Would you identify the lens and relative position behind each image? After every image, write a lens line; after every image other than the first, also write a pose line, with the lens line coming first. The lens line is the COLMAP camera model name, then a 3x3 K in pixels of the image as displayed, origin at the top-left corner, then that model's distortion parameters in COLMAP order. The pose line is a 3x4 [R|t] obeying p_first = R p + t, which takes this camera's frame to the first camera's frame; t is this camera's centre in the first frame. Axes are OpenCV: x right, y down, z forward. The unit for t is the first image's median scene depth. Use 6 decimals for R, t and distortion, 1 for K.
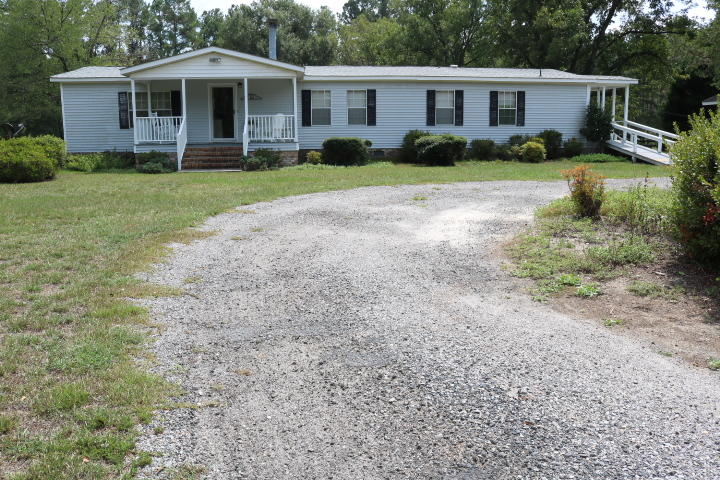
lens RADIAL K [[600.9, 0, 360.9], [0, 600.9, 240.3], [0, 0, 1]] dist [-0.138098, 0.097566]
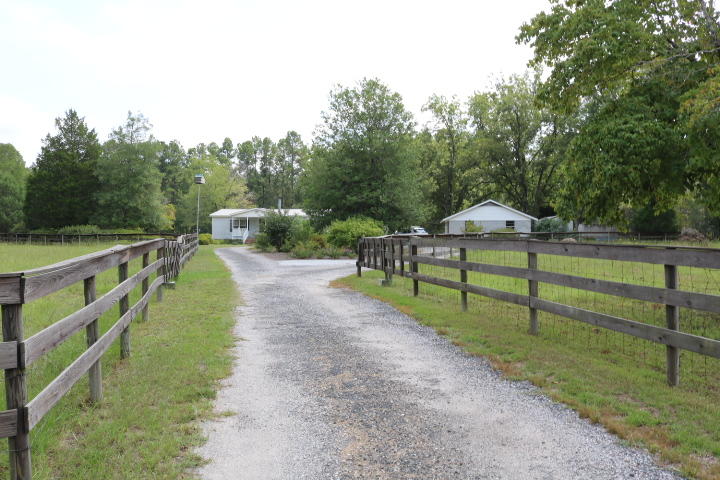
lens RADIAL K [[600.9, 0, 357.6], [0, 600.9, 253.5], [0, 0, 1]] dist [-0.138098, 0.097566]
pose [[0.972940, 0.012761, -0.230704, 0.692351], [-0.045549, 0.989473, -0.137361, 0.231322], [0.226523, 0.144153, 0.963280, -1.326903]]
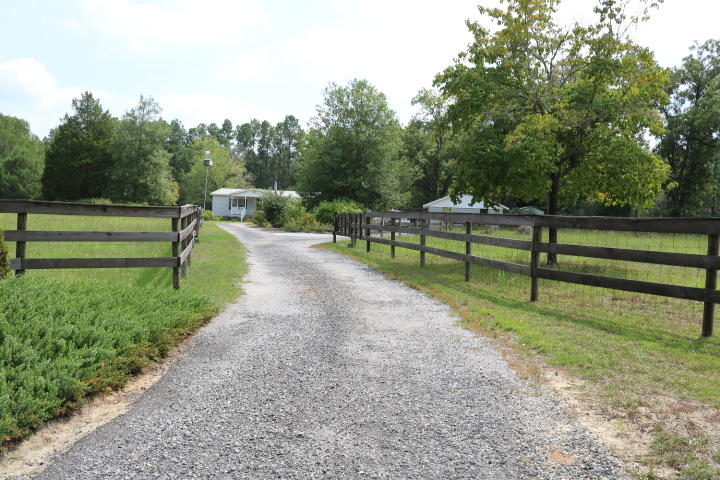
lens RADIAL K [[600.9, 0, 362.7], [0, 600.9, 234.3], [0, 0, 1]] dist [-0.138098, 0.097566]
pose [[0.975919, 0.047101, -0.212989, 0.757212], [-0.079284, 0.986223, -0.145183, 0.270828], [0.203216, 0.158573, 0.966208, -1.496565]]
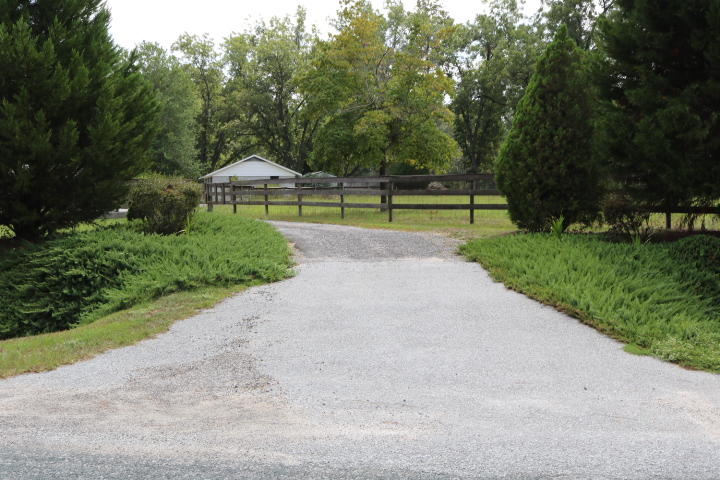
lens RADIAL K [[802.4, 0, 364.8], [0, 802.4, 253.2], [0, 0, 1]] dist [-0.085773, 0.000000]
pose [[0.990442, -0.012133, 0.137392, 0.659692], [0.026566, 0.994253, -0.103706, 0.352635], [-0.135345, 0.106365, 0.985073, -1.886749]]
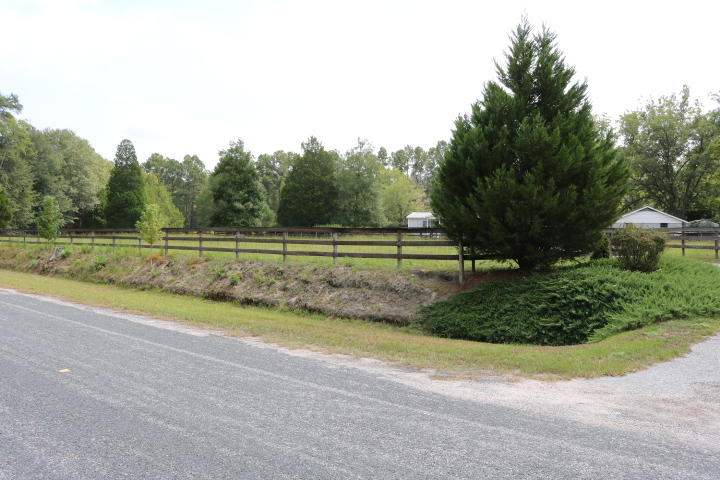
lens RADIAL K [[600.9, 0, 363.5], [0, 600.9, 245.7], [0, 0, 1]] dist [-0.138098, 0.097566]
pose [[0.909988, 0.019758, -0.414164, 0.607615], [-0.085785, 0.986224, -0.141436, 0.351312], [0.405664, 0.164234, 0.899146, -1.896392]]
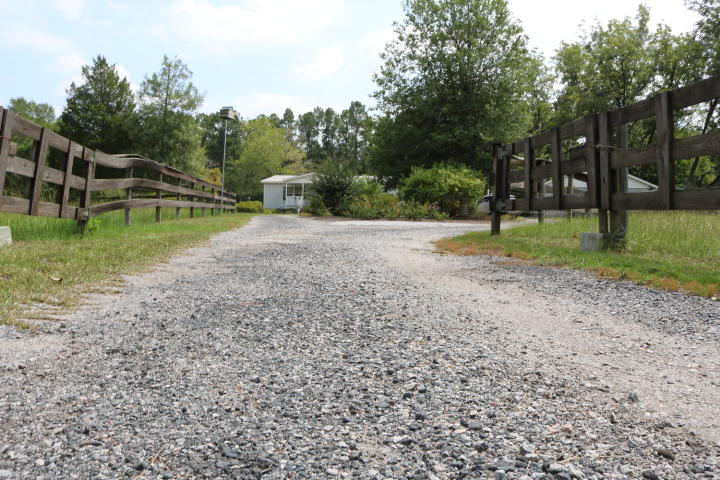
lens RADIAL K [[600.9, 0, 364.9], [0, 600.9, 239.4], [0, 0, 1]] dist [-0.138098, 0.097566]
pose [[0.947225, 0.028332, -0.319315, 0.590497], [-0.070708, 0.990020, -0.121907, 0.211224], [0.312674, 0.138052, 0.939775, -1.028047]]
